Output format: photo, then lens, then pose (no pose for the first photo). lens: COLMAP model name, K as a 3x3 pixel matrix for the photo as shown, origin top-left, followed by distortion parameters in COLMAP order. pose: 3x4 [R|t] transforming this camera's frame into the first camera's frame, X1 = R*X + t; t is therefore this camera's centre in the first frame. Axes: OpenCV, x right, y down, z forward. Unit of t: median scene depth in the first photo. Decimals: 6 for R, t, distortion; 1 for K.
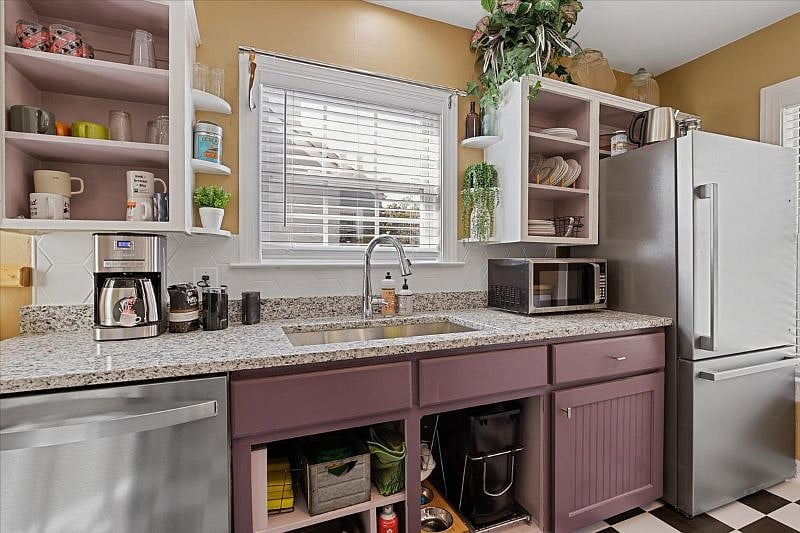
lens RADIAL K [[376.0, 0, 439.4], [0, 376.0, 266.2], [0, 0, 1]] dist [-0.007508, 0.002443]
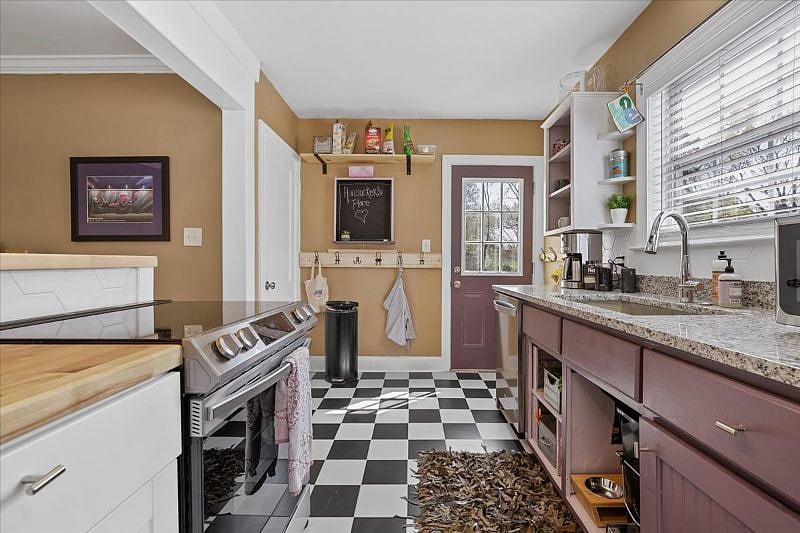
lens RADIAL K [[376.0, 0, 400.3], [0, 376.0, 264.1], [0, 0, 1]] dist [-0.007508, 0.002443]
pose [[-0.452745, 0.000113, -0.891640, 0.966106], [-0.008561, 0.999953, 0.004474, 0.051082], [0.891599, 0.009658, -0.452723, 0.831667]]
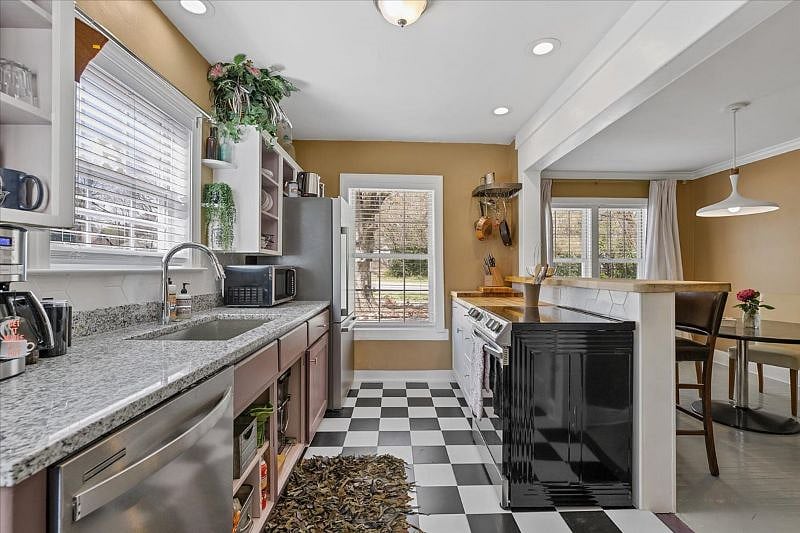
lens RADIAL K [[376.0, 0, 406.8], [0, 376.0, 267.8], [0, 0, 1]] dist [-0.007508, 0.002443]
pose [[0.359990, 0.003684, 0.932949, -0.927740], [0.006003, 0.999962, -0.006264, -0.000126], [-0.932937, 0.007855, 0.359954, 0.043564]]
